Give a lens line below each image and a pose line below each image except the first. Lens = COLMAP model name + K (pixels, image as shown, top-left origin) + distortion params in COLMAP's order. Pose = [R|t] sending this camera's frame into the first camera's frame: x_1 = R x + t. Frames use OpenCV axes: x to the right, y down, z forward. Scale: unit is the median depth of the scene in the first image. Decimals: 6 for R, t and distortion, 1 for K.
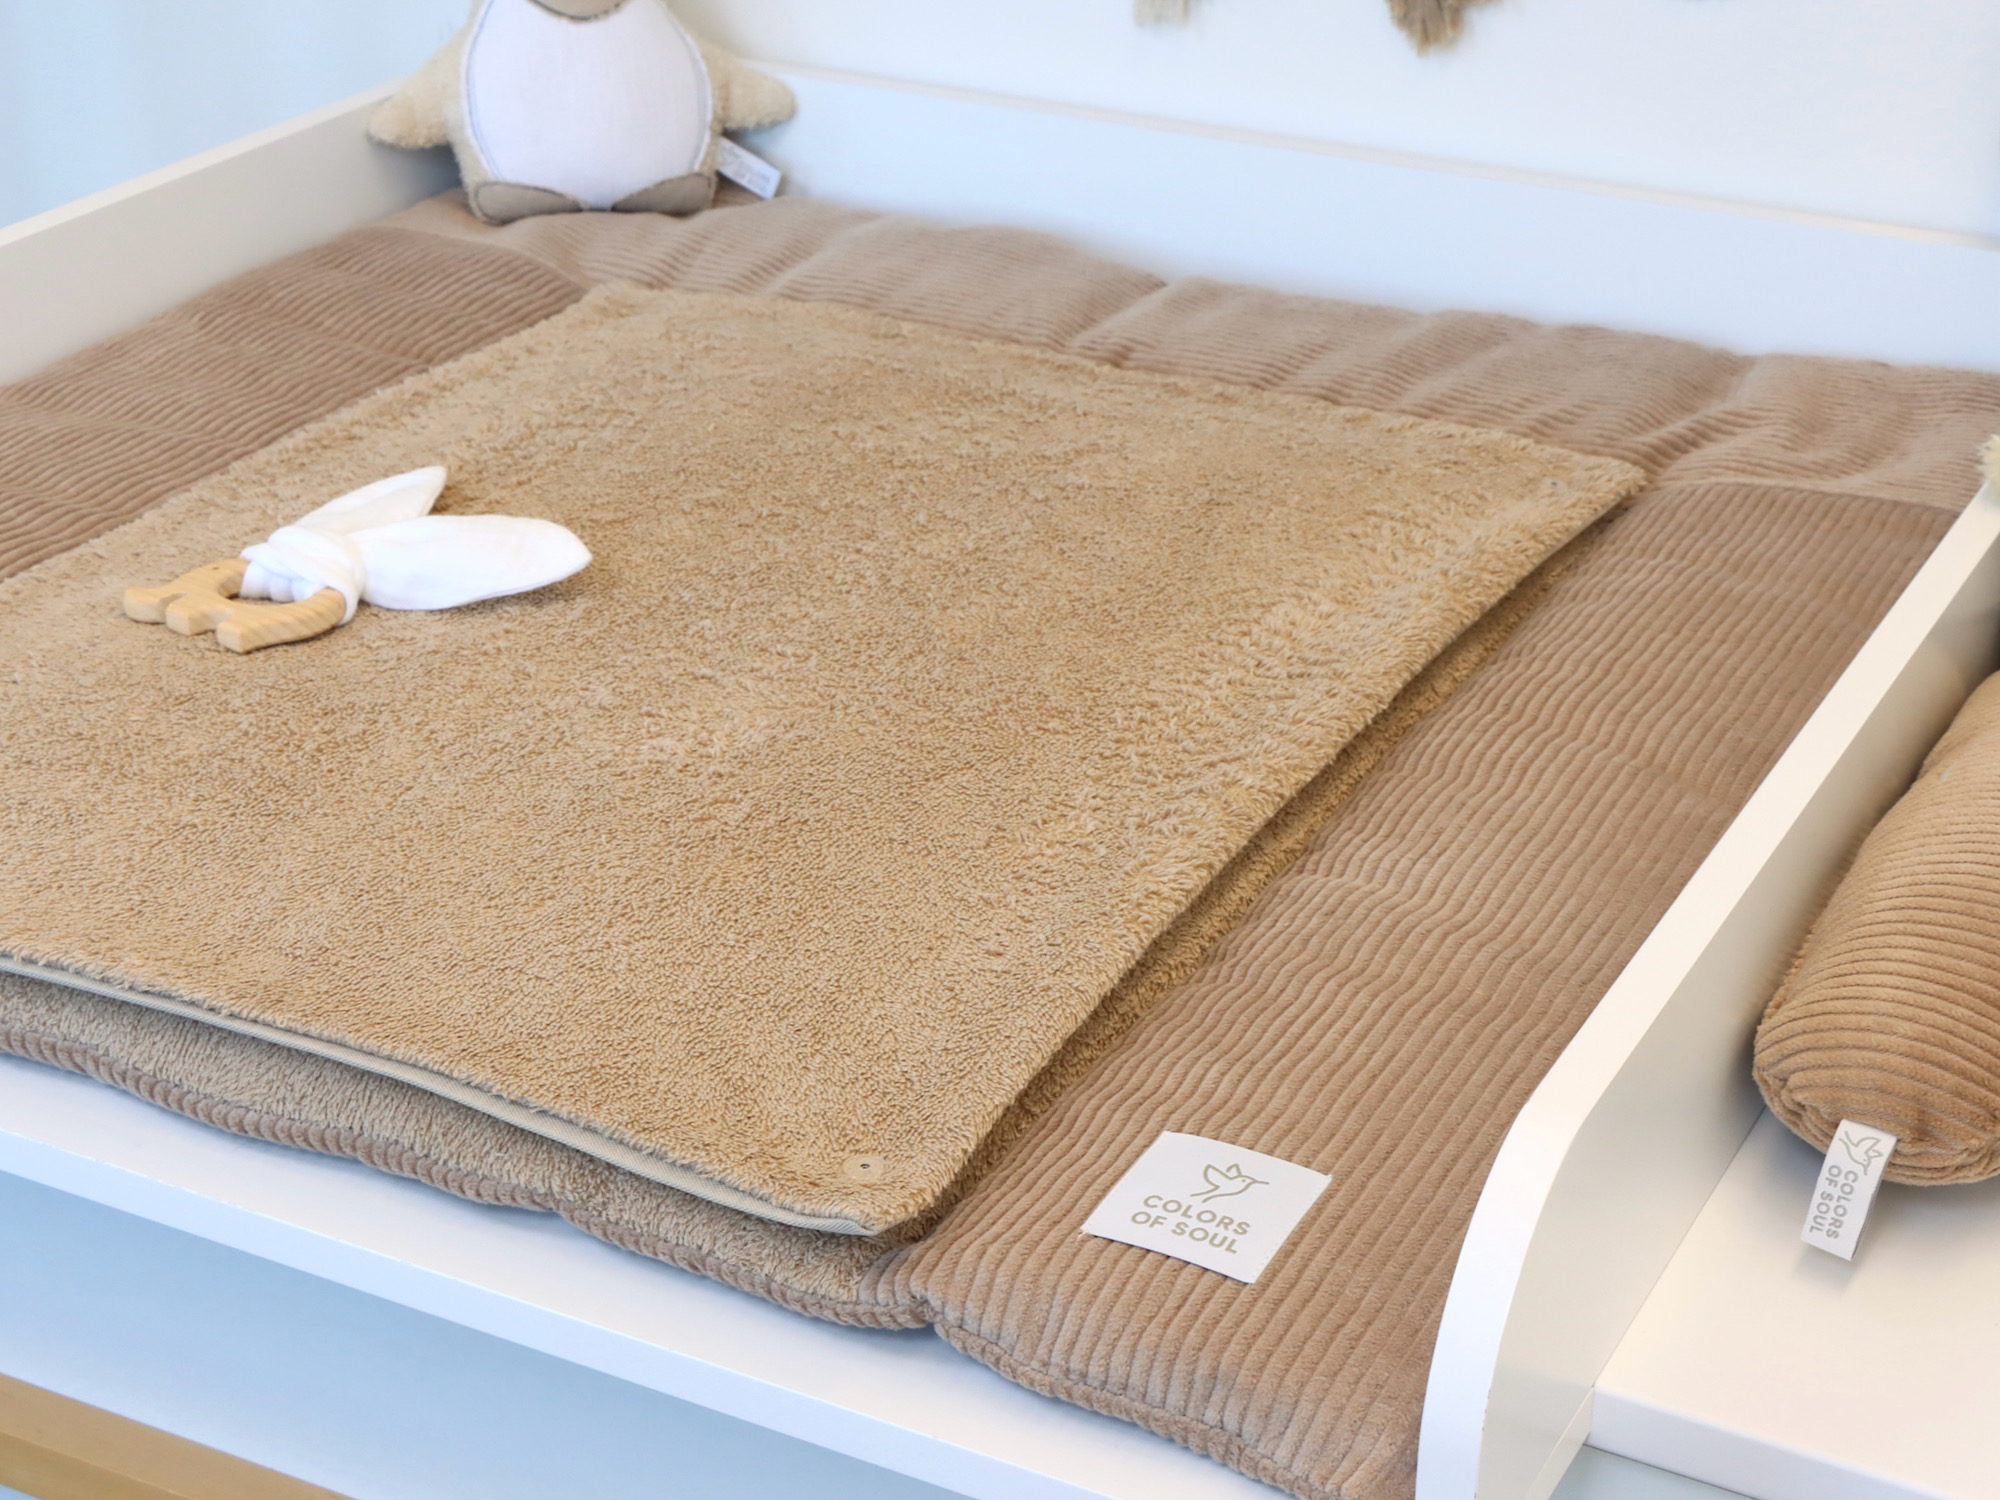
lens RADIAL K [[3472.2, 0, 985.8], [0, 3472.2, 742.1], [0, 0, 1]] dist [0.094237, 0.000000]
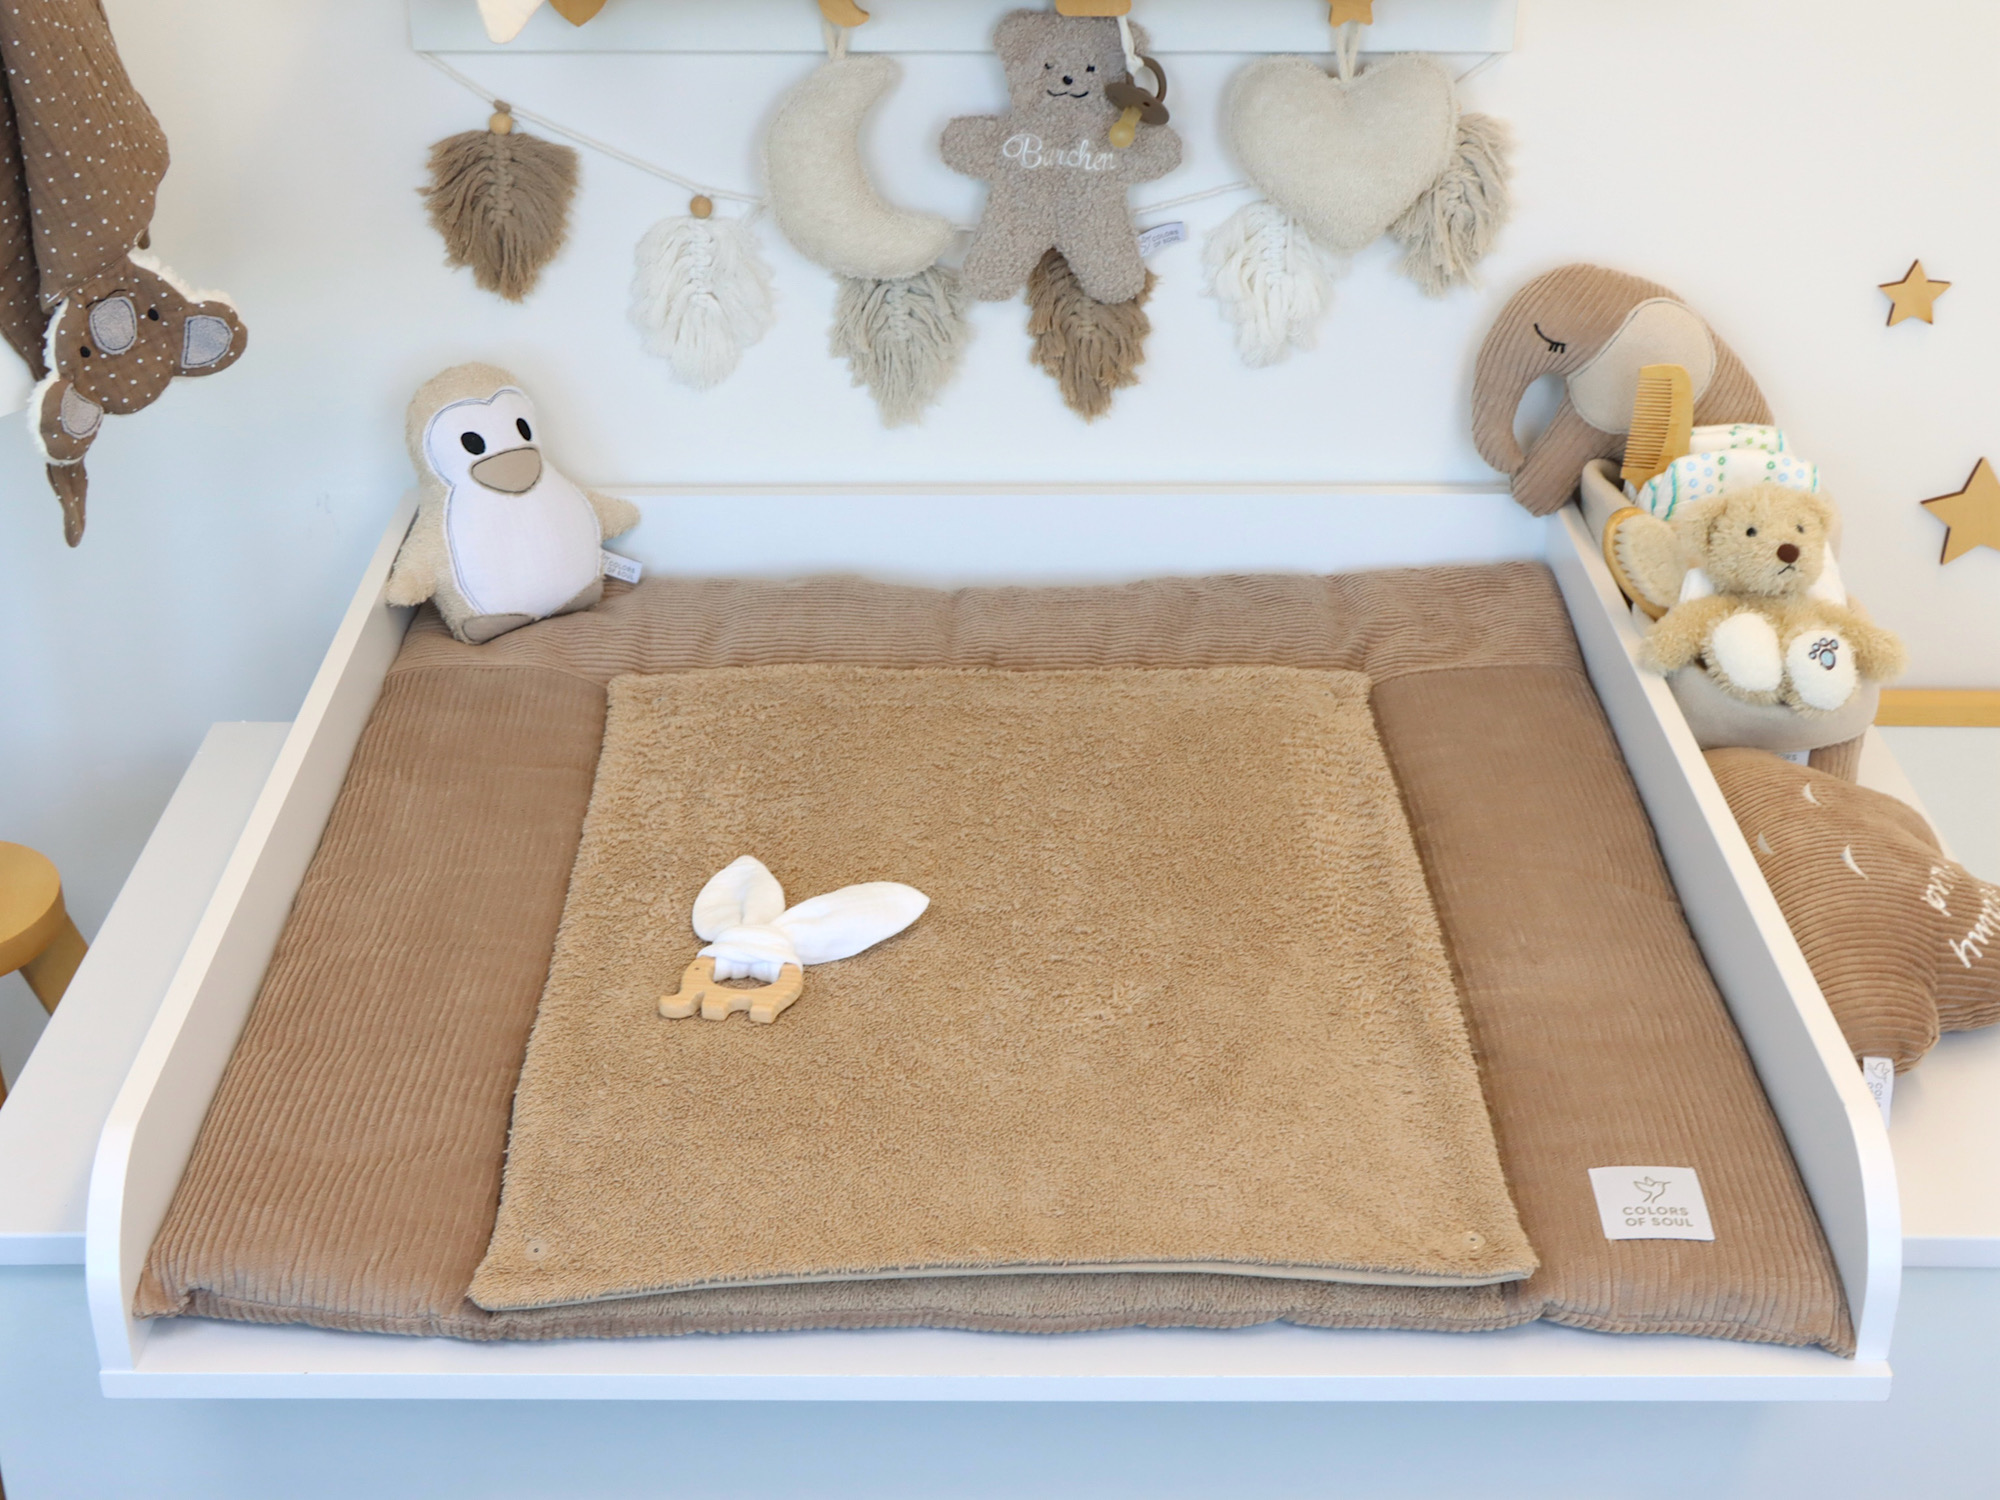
lens RADIAL K [[2751.8, 0, 998.6], [0, 2751.8, 737.7], [0, 0, 1]] dist [-0.003496, 0.000000]
pose [[0.883116, -0.222534, 0.413020, -0.640583], [0.209529, 0.974752, 0.077179, -0.235168], [-0.419766, 0.018382, 0.907446, -0.124425]]
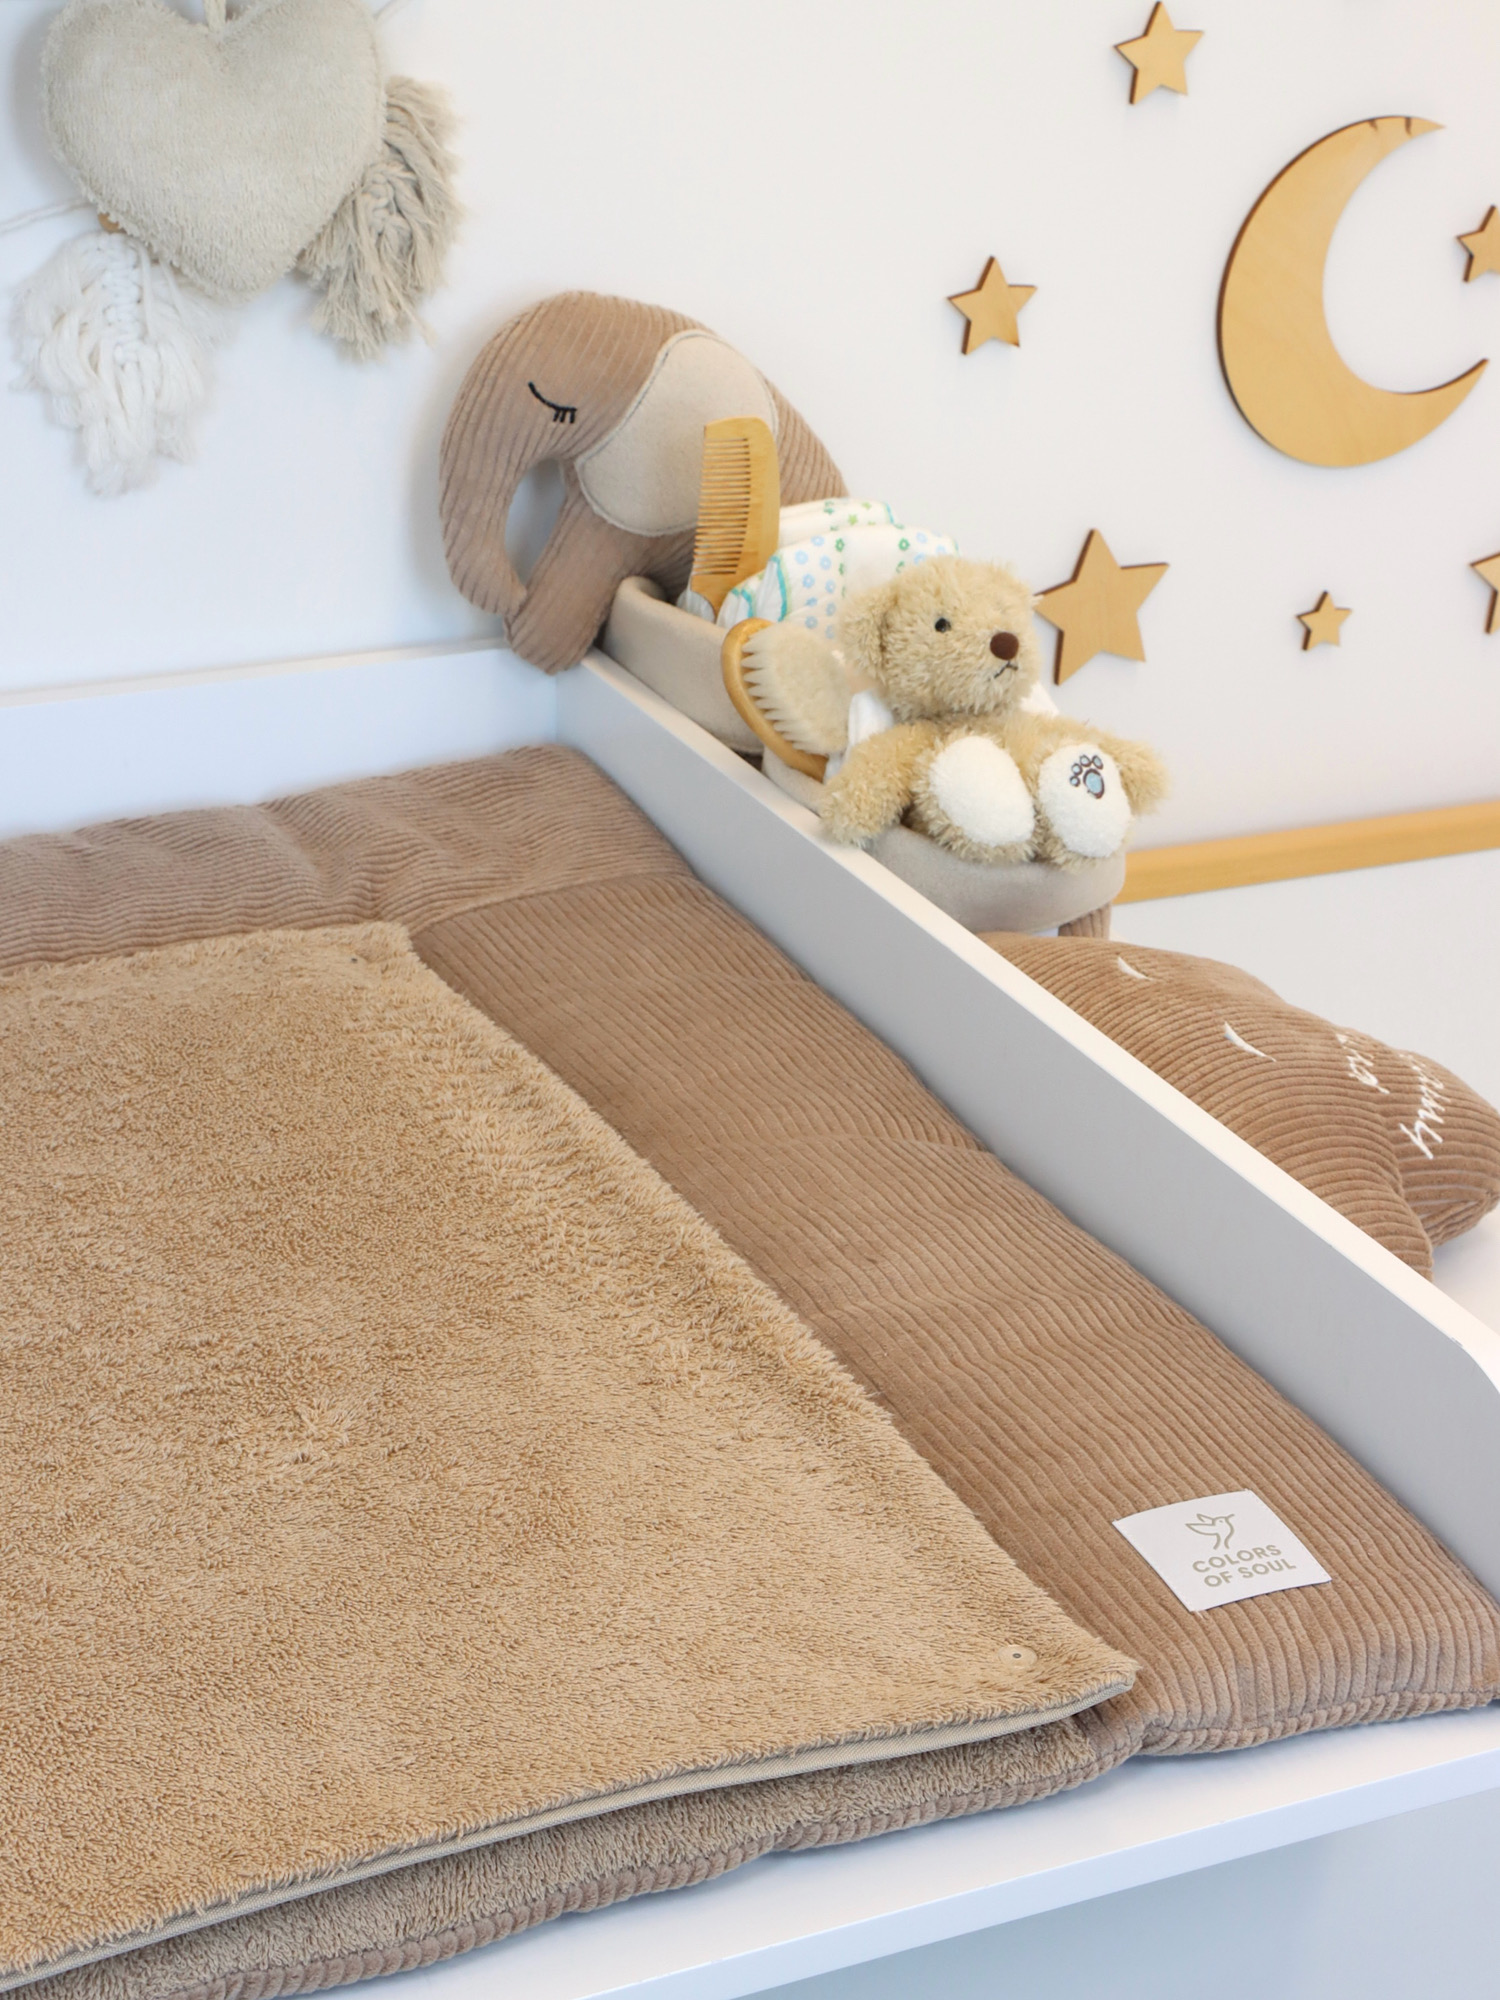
lens RADIAL K [[3801.4, 0, 741.5], [0, 3801.4, 1013.1], [0, 0, 1]] dist [0.130859, 0.000000]
pose [[0.602968, -0.317511, 0.731859, -0.783219], [0.324791, 0.935617, 0.138319, -0.229384], [-0.728657, 0.154299, 0.667271, 0.183254]]
